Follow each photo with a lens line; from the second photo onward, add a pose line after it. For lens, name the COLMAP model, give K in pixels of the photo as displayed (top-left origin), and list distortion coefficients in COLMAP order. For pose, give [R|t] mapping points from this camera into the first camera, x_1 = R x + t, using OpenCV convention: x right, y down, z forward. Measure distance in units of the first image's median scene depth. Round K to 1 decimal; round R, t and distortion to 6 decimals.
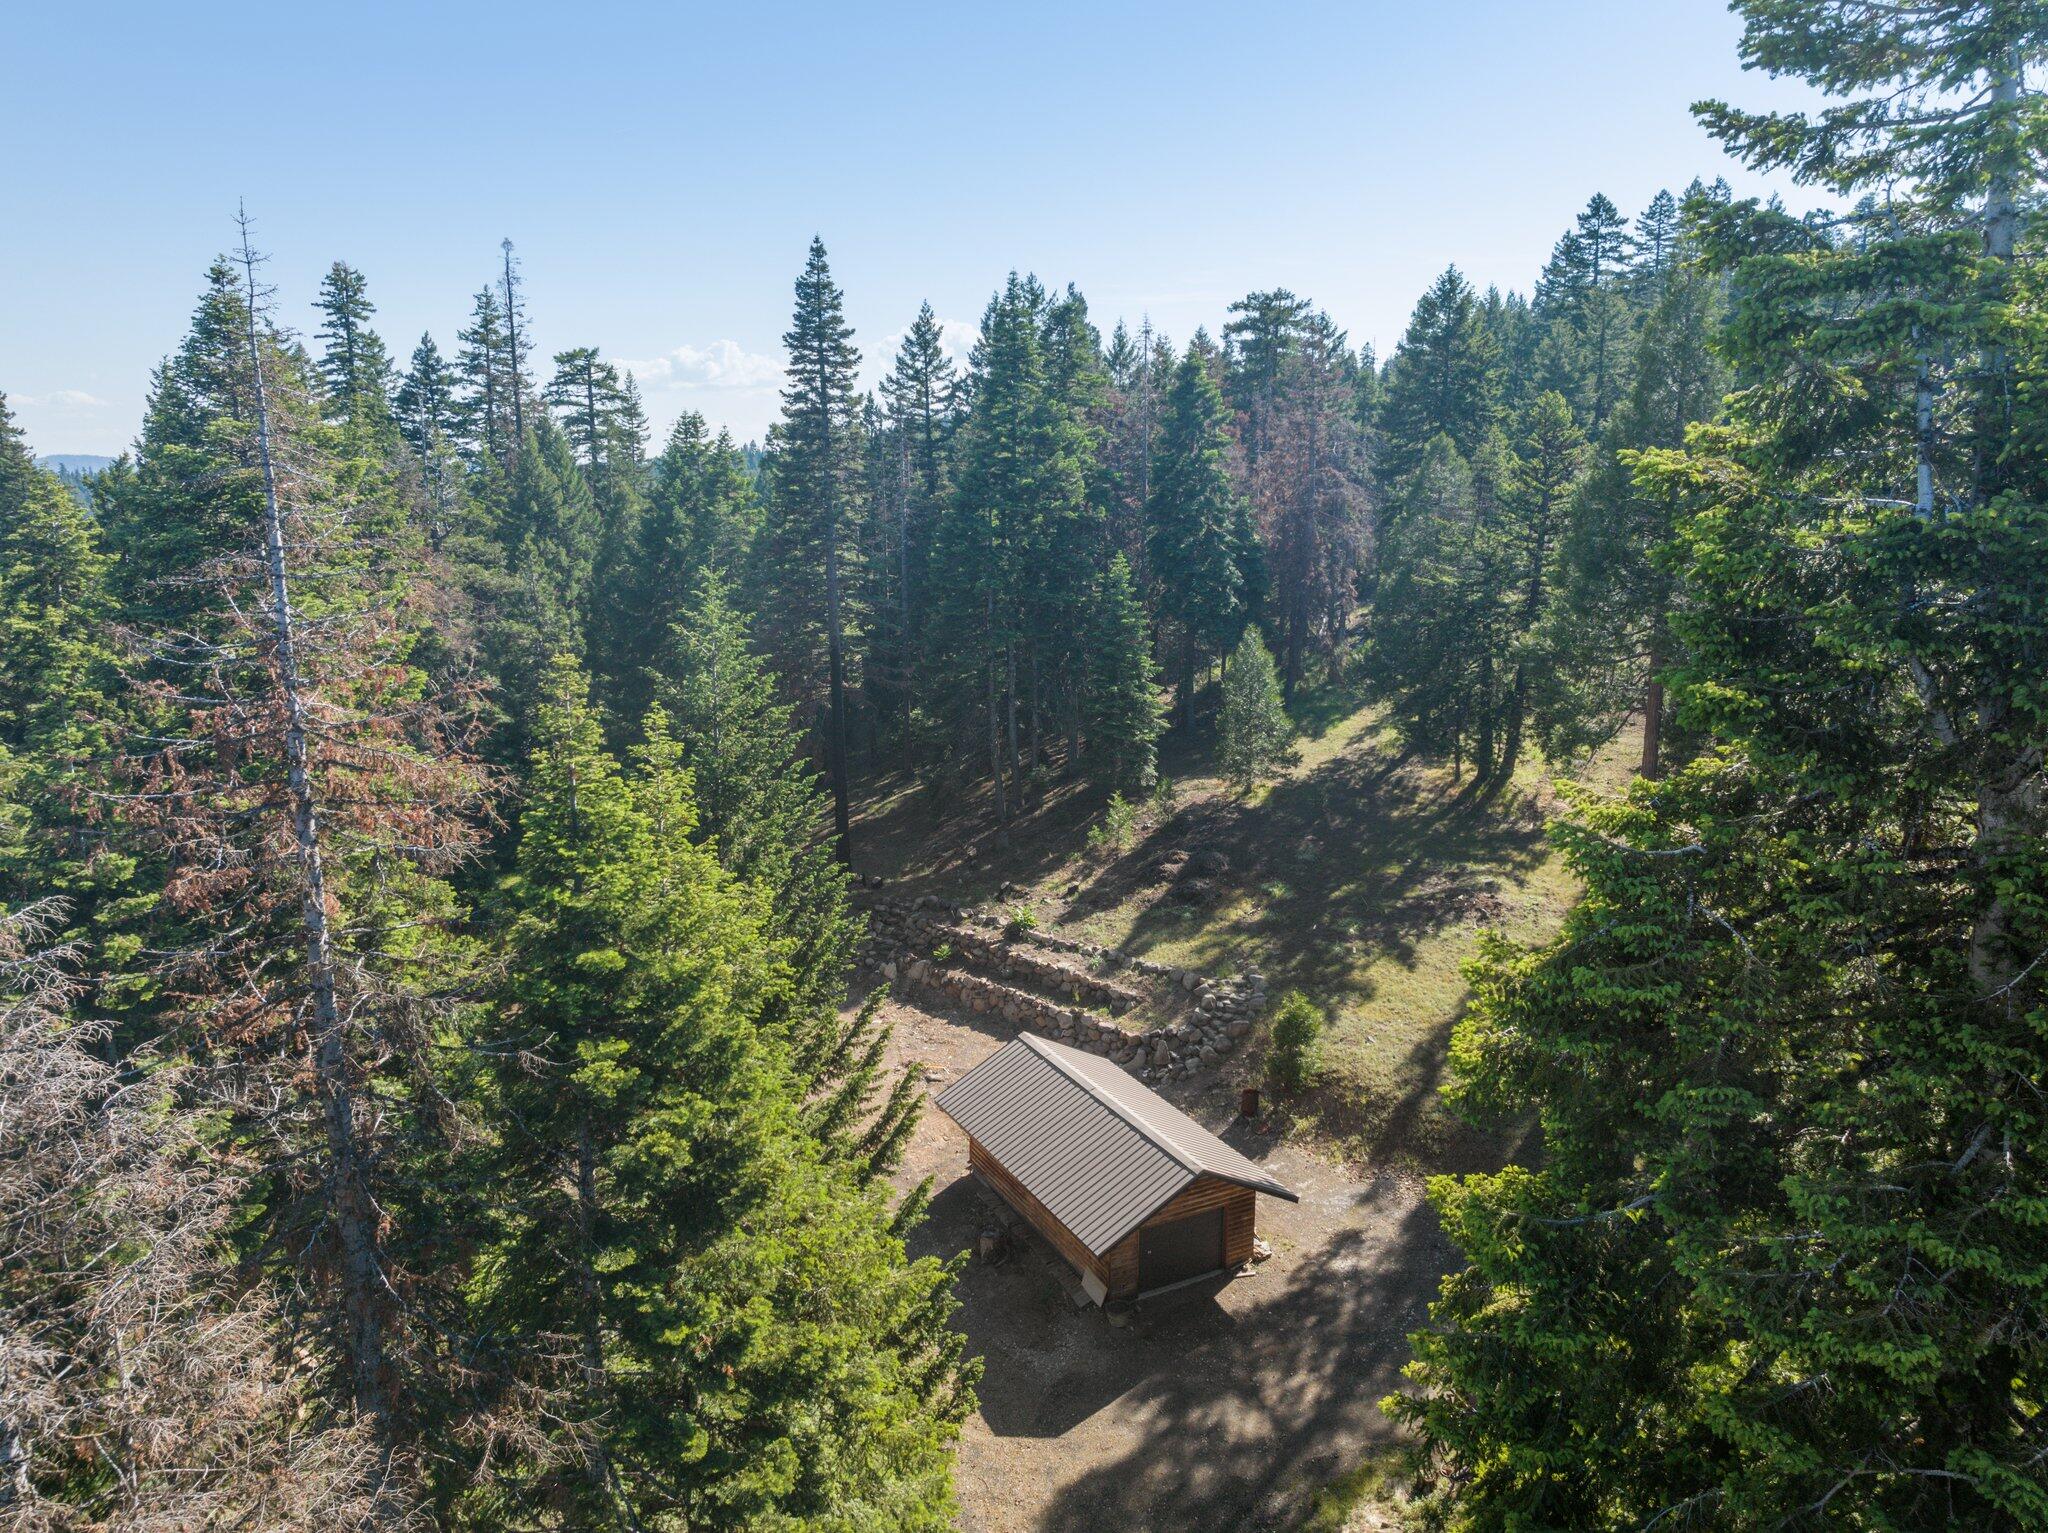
lens RADIAL K [[1428.4, 0, 1026.0], [0, 1428.4, 769.1], [0, 0, 1]] dist [-0.040437, -0.008205]
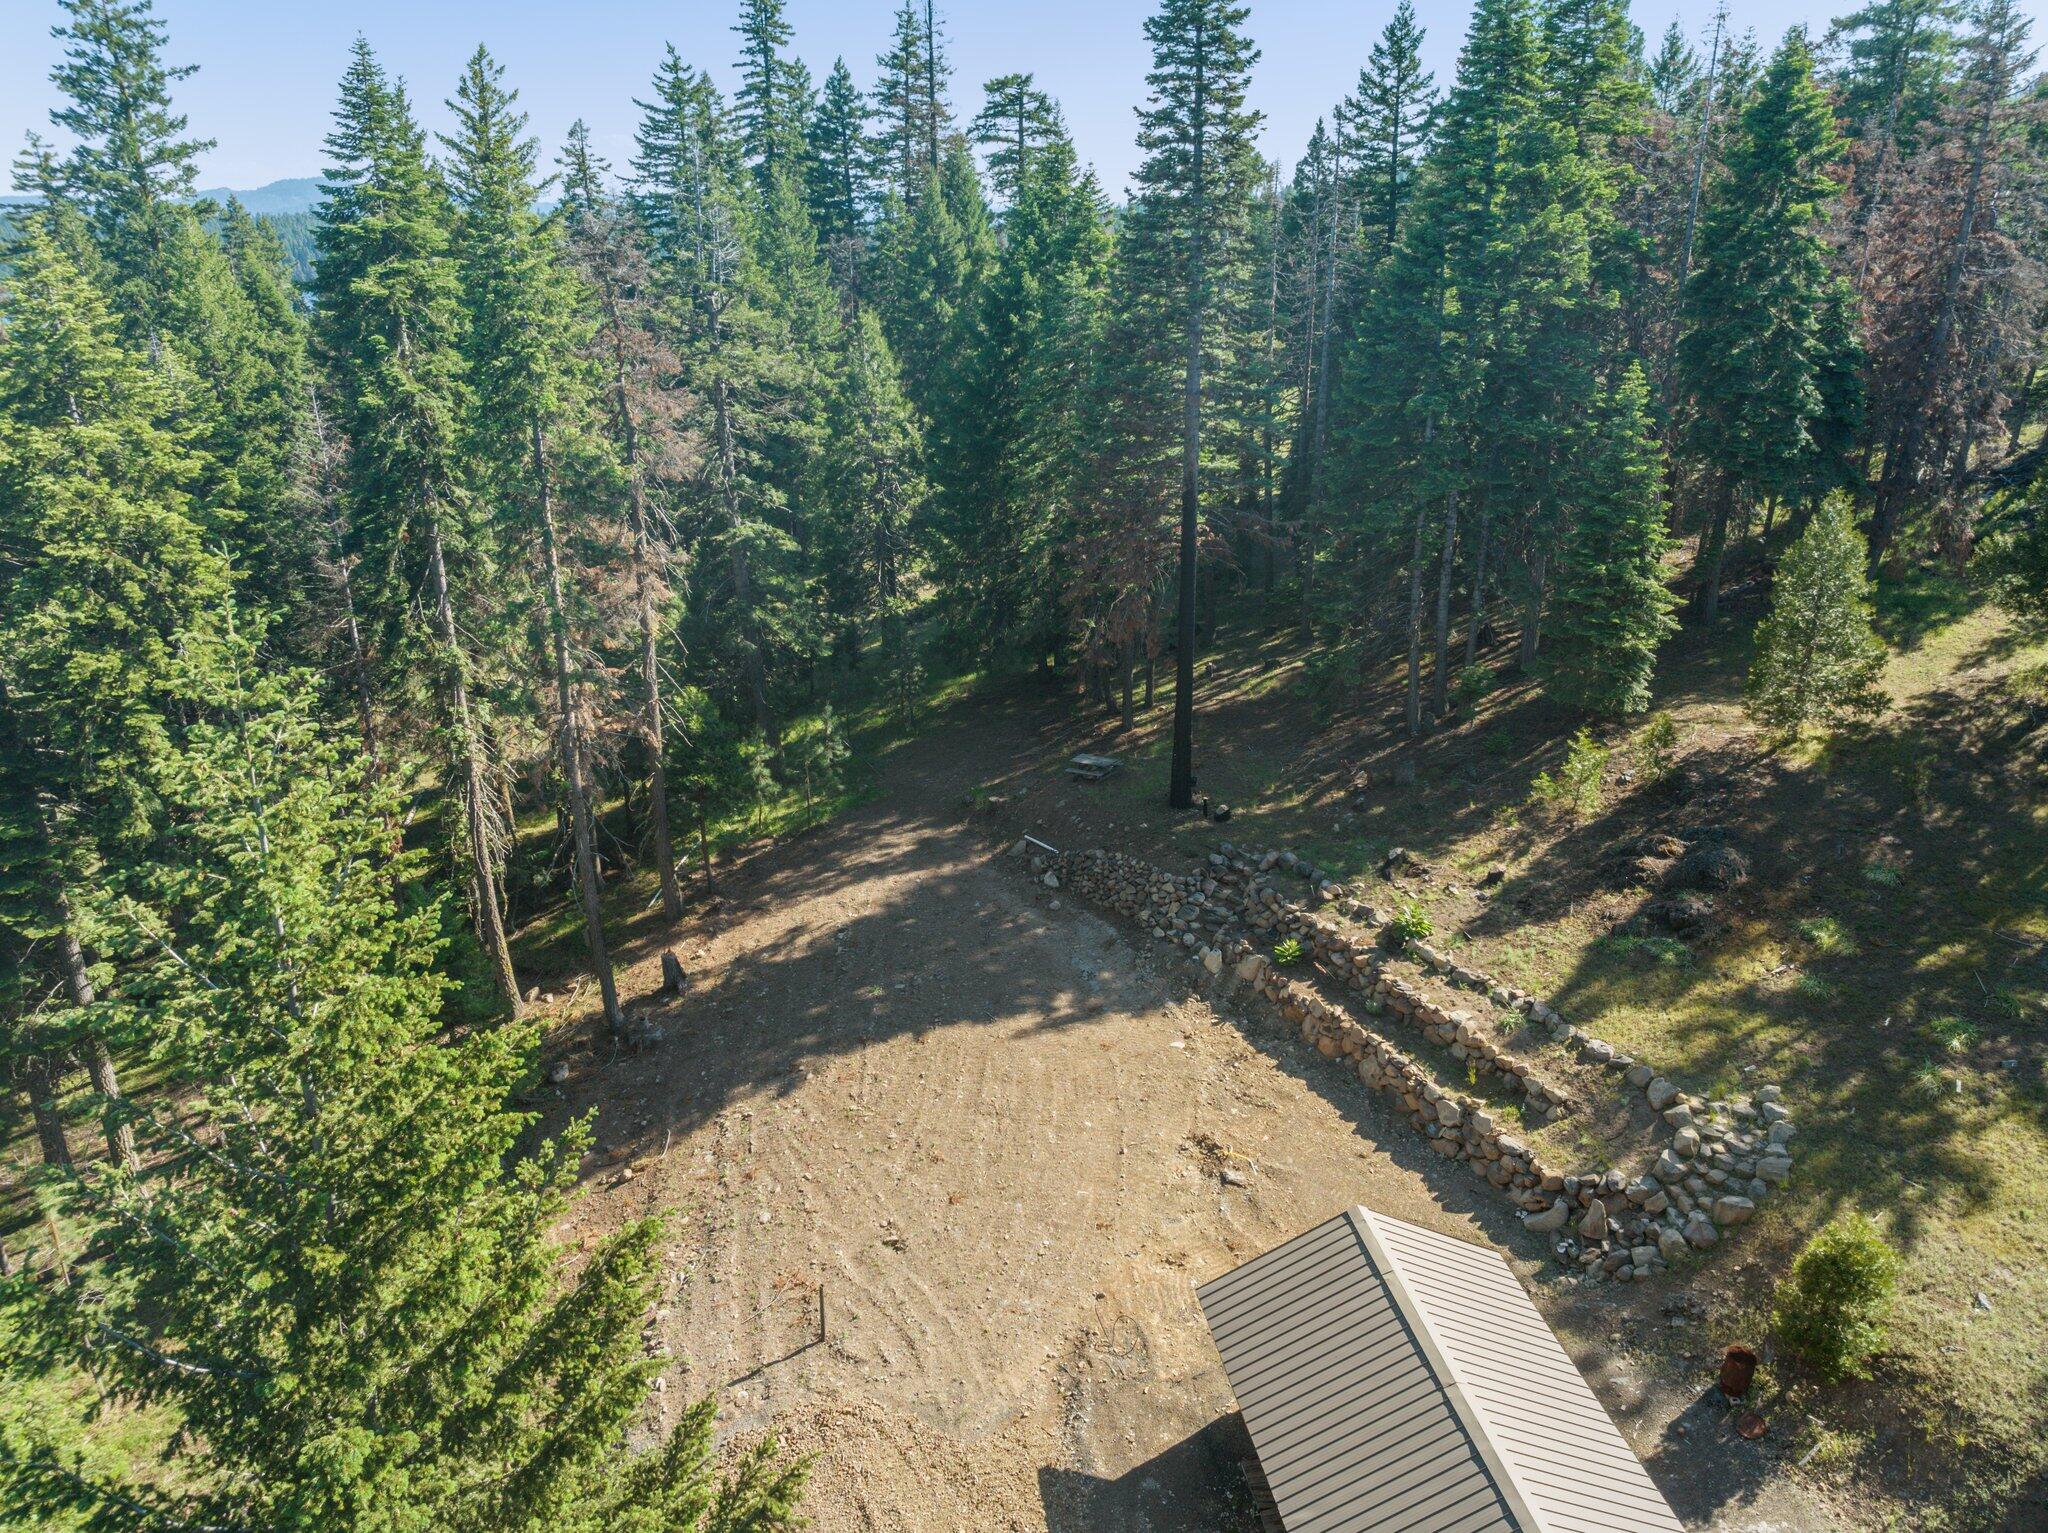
lens RADIAL K [[1441.2, 0, 1022.3], [0, 1441.2, 762.0], [0, 0, 1]] dist [-0.048414, 0.008510]
pose [[0.947300, 0.116881, -0.298264, 0.015024], [-0.068499, 0.983434, 0.167825, -0.060928], [0.312939, -0.138550, 0.939613, 0.264190]]
